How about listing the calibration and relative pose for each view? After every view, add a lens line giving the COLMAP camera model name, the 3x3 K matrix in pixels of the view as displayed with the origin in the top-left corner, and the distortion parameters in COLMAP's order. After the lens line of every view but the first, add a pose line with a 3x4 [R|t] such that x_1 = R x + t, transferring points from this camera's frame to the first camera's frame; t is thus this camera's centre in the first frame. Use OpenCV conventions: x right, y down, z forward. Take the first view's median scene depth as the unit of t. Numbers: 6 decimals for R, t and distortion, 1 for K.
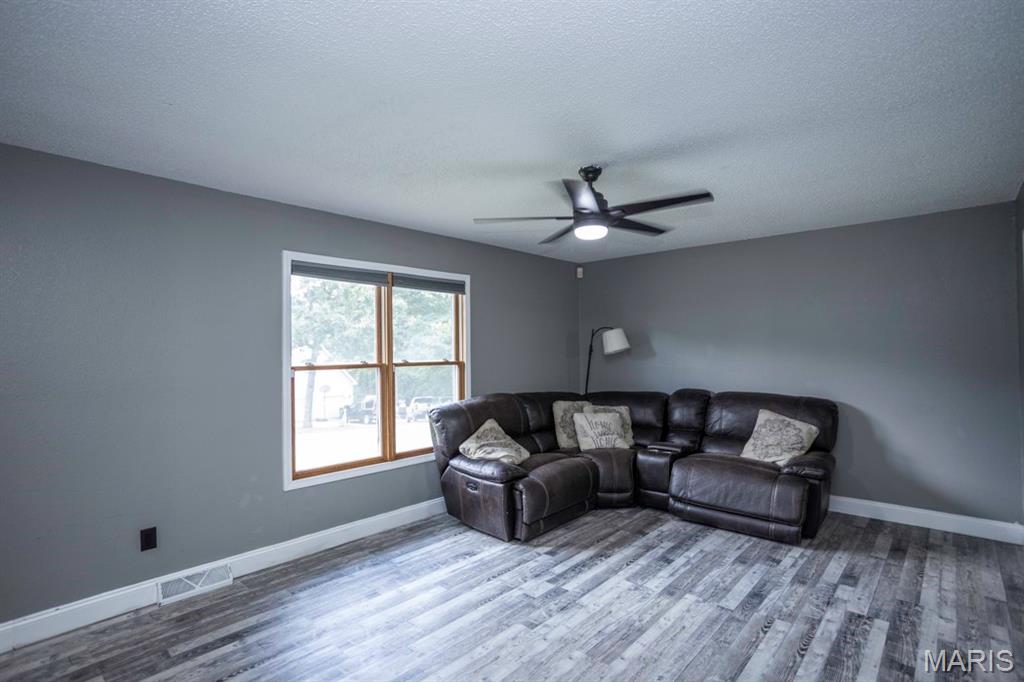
lens RADIAL K [[492.9, 0, 506.2], [0, 492.9, 366.9], [0, 0, 1]] dist [-0.056302, 0.033636]
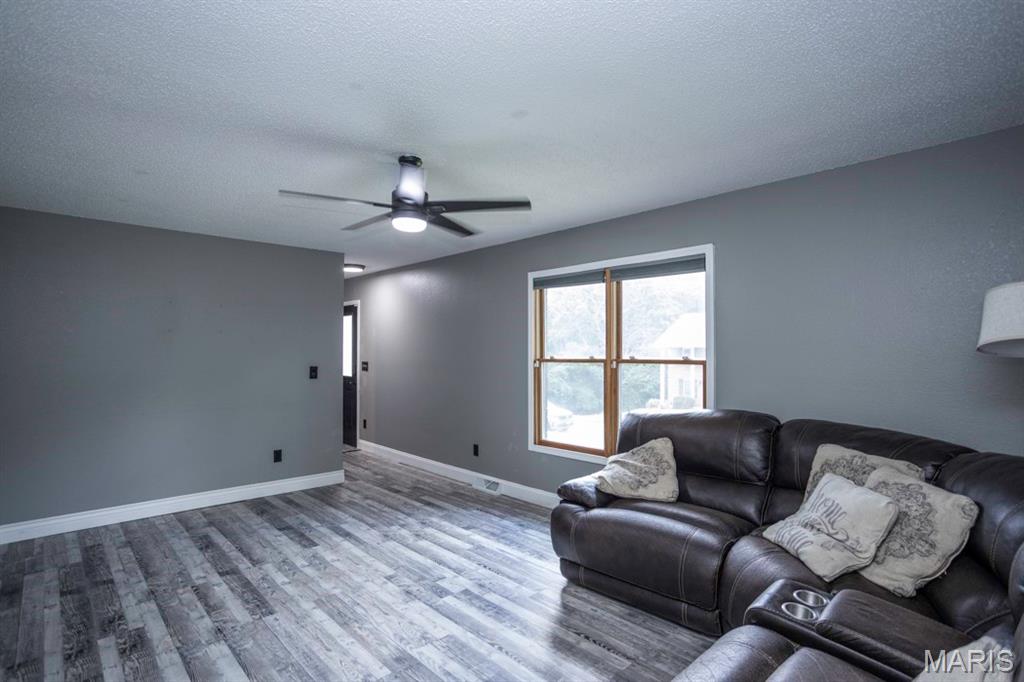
lens RADIAL K [[505.5, 0, 512.0], [0, 505.5, 341.0], [0, 0, 1]] dist [-0.030913, 0.036399]
pose [[-0.068353, -0.006169, -0.997642, 1.093345], [-0.016278, 0.999855, -0.005067, -0.048467], [0.997528, 0.015893, -0.068444, 1.173943]]
